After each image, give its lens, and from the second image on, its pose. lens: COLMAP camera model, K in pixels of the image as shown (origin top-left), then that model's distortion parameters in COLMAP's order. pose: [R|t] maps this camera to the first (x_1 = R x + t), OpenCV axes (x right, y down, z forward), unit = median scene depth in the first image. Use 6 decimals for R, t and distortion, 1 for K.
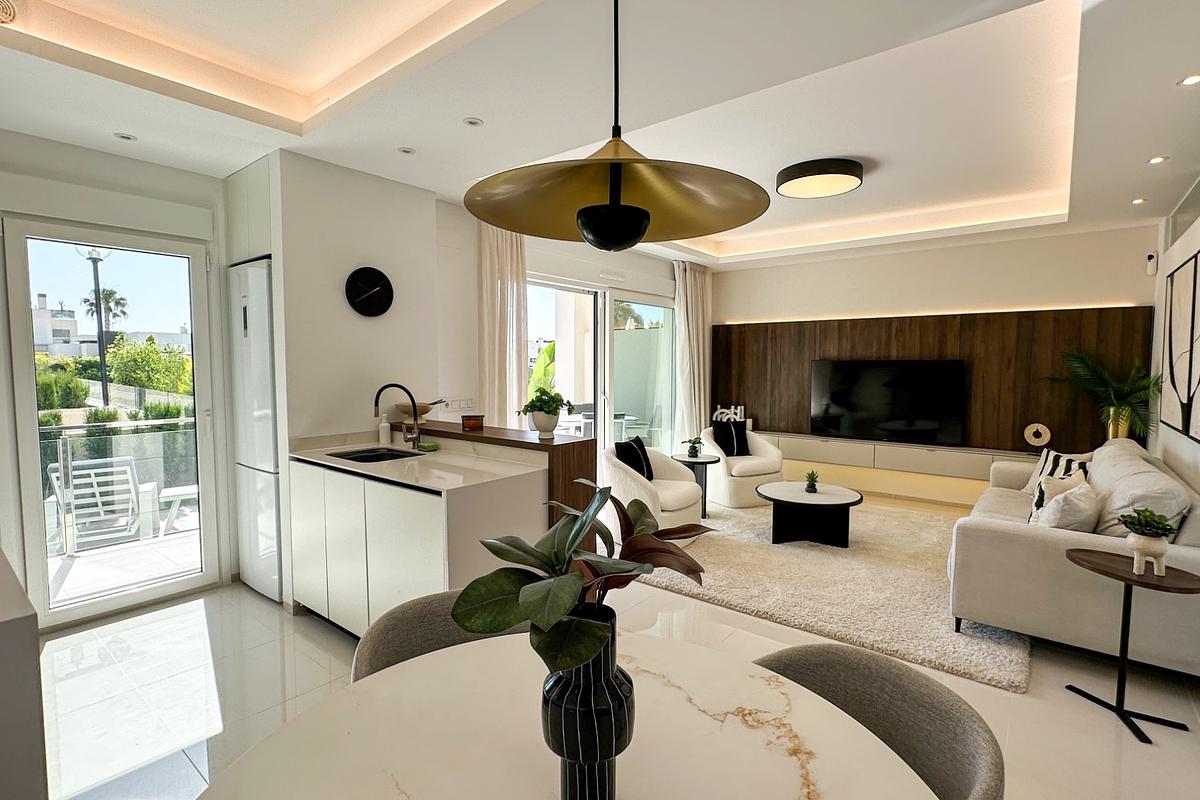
lens RADIAL K [[566.8, 0, 603.1], [0, 566.8, 397.9], [0, 0, 1]] dist [0.001449, -0.000224]
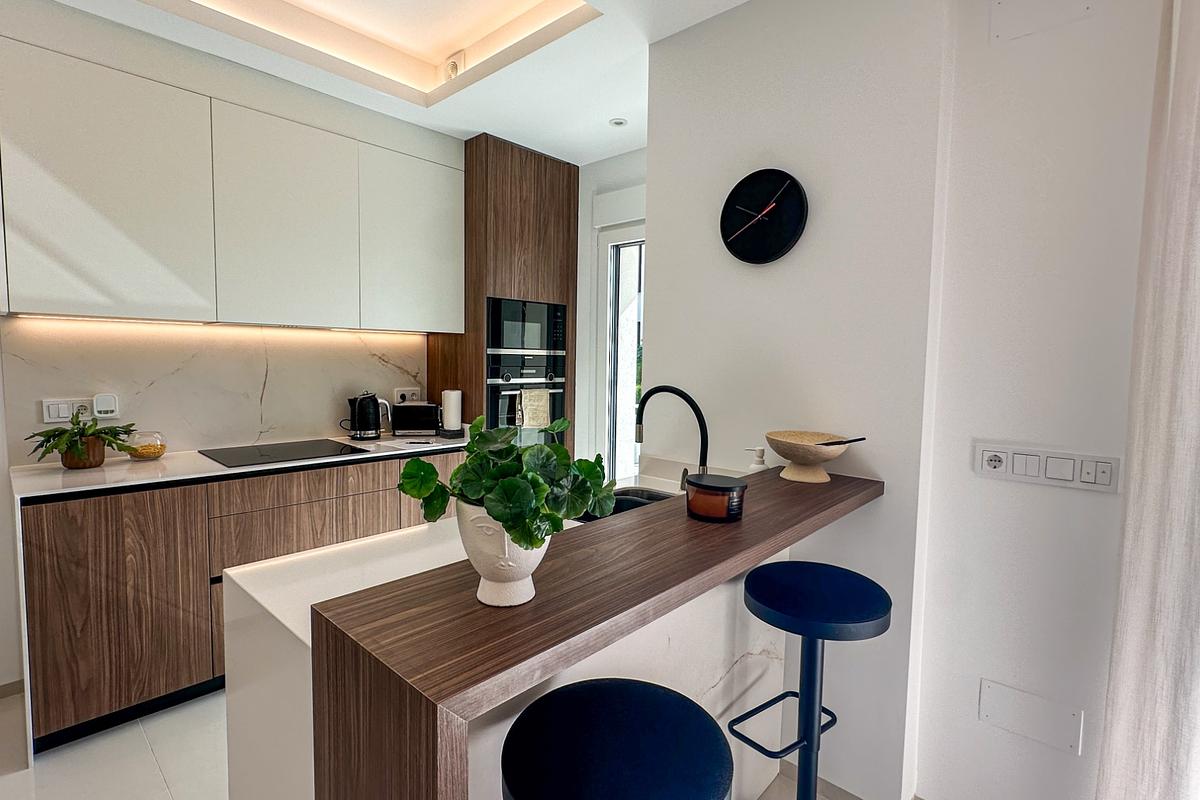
lens RADIAL K [[566.8, 0, 603.1], [0, 566.8, 397.9], [0, 0, 1]] dist [0.001449, -0.000224]
pose [[-0.075411, 0.067532, -0.994863, 0.113254], [-0.077282, 0.994307, 0.073353, -0.034581], [0.994153, 0.082417, -0.069763, 0.700705]]
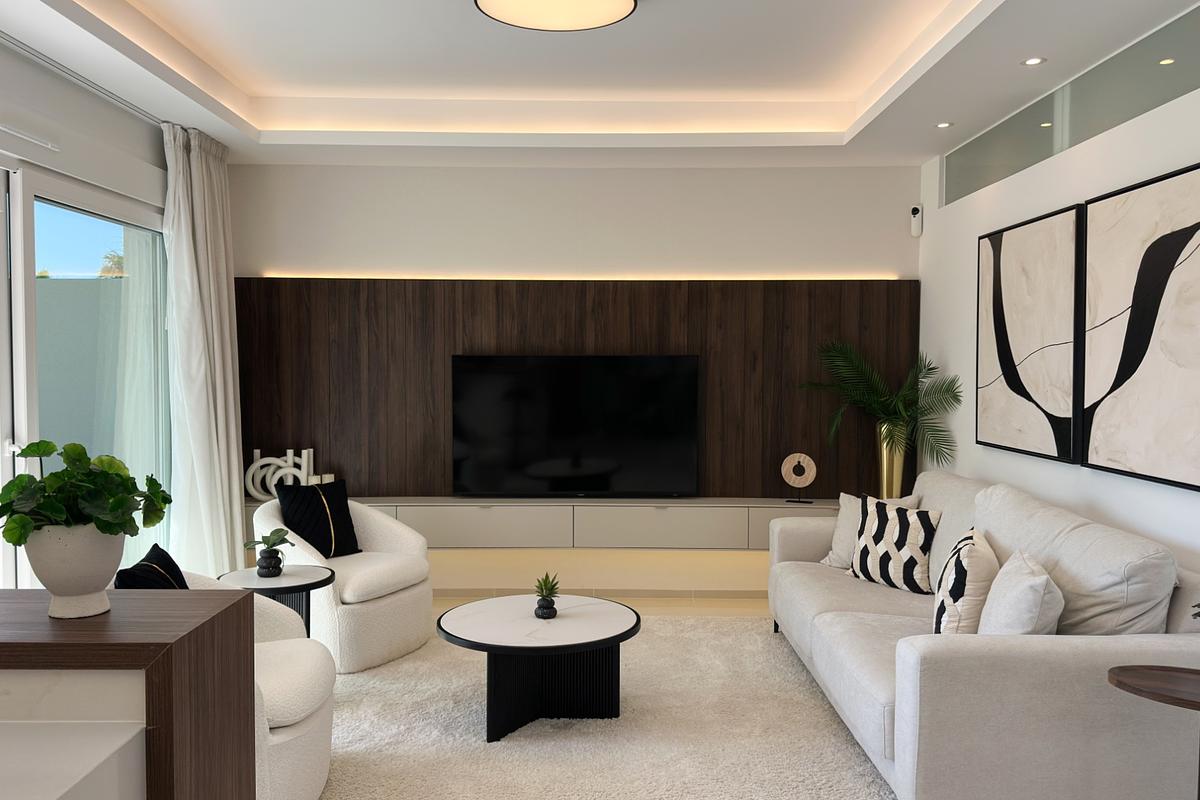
lens RADIAL K [[989.2, 0, 600.0], [0, 989.2, 400.0], [0, 0, 1]] dist [0.162434, -0.288171]
pose [[0.783486, -0.023738, 0.620956, -0.137878], [0.037655, 0.999247, -0.009312, -0.015399], [-0.620267, 0.030678, 0.783790, 0.276688]]
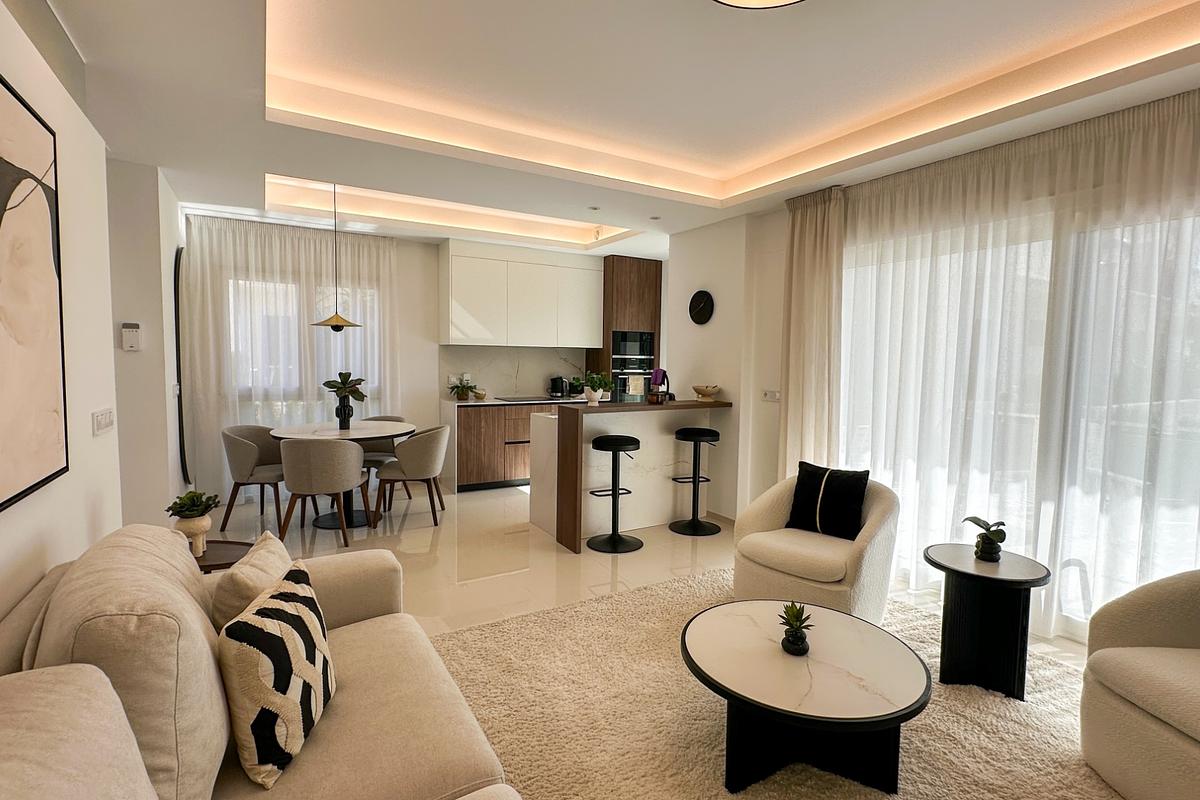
lens RADIAL K [[566.8, 0, 603.1], [0, 566.8, 397.9], [0, 0, 1]] dist [0.001449, -0.000224]
pose [[-0.351628, 0.058732, -0.934296, 0.762111], [-0.073238, 0.993245, 0.090002, -0.052170], [0.933271, 0.100073, -0.344951, 0.979401]]
